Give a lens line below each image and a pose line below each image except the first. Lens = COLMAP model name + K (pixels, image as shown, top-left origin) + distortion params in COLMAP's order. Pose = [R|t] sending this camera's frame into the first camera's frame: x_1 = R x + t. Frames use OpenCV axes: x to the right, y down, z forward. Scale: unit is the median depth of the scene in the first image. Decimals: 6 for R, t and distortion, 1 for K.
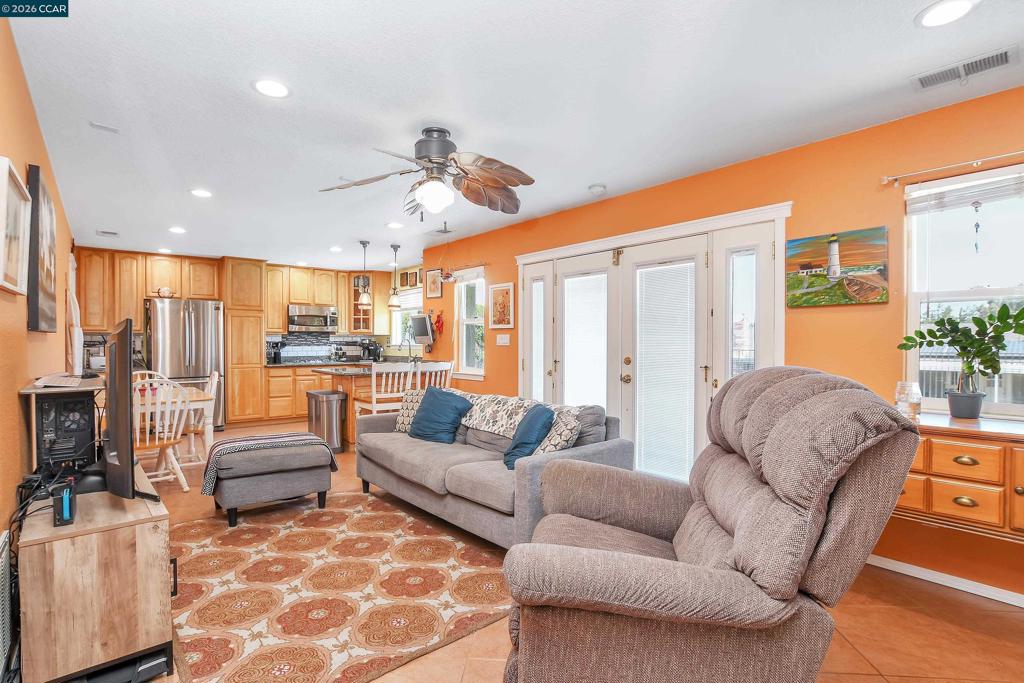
lens RADIAL K [[482.9, 0, 507.1], [0, 482.9, 347.3], [0, 0, 1]] dist [-0.028051, 0.000929]
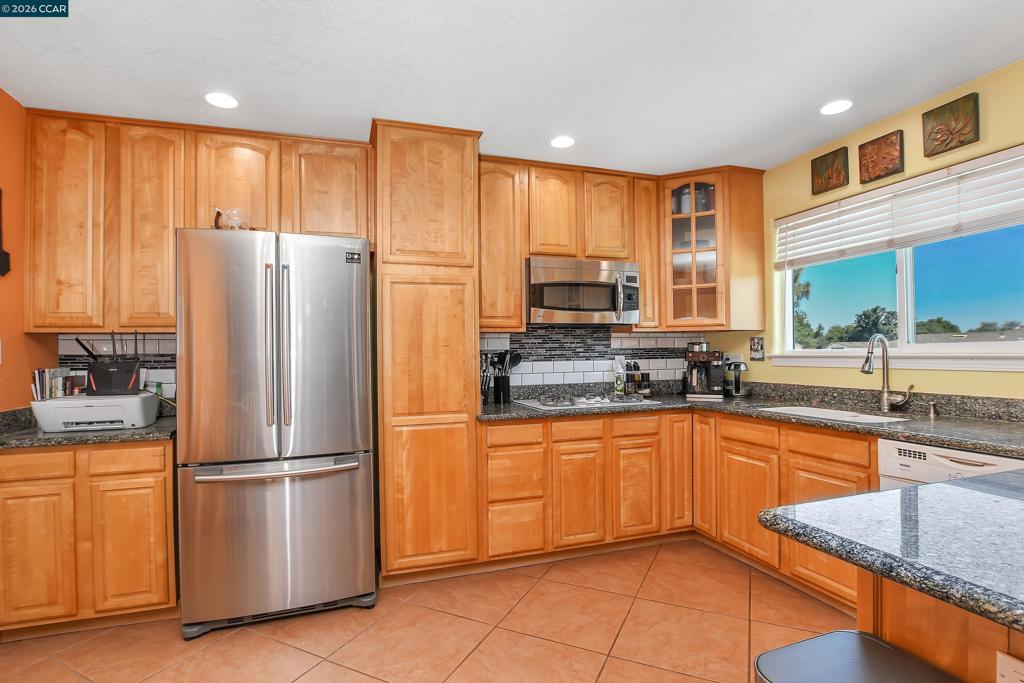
lens RADIAL K [[482.9, 0, 516.9], [0, 482.9, 344.0], [0, 0, 1]] dist [-0.028051, 0.000929]
pose [[0.940852, -0.019113, -0.338277, -0.321181], [0.010183, 0.999552, -0.028152, -0.005560], [0.338664, 0.023042, 0.940625, 0.605448]]
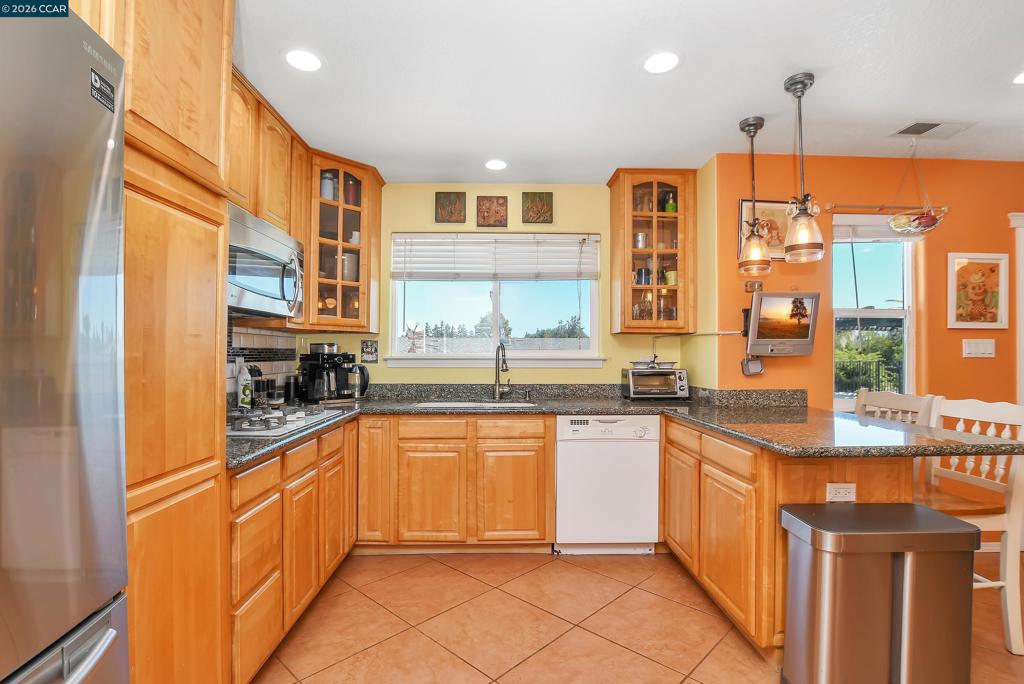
lens RADIAL K [[482.7, 0, 509.7], [0, 482.7, 348.2], [0, 0, 1]] dist [-0.019733, -0.000802]
pose [[0.629453, 0.009274, 0.776984, -0.530564], [0.006294, 0.999835, -0.017033, -0.005797], [-0.777013, 0.015612, 0.629290, 0.702026]]
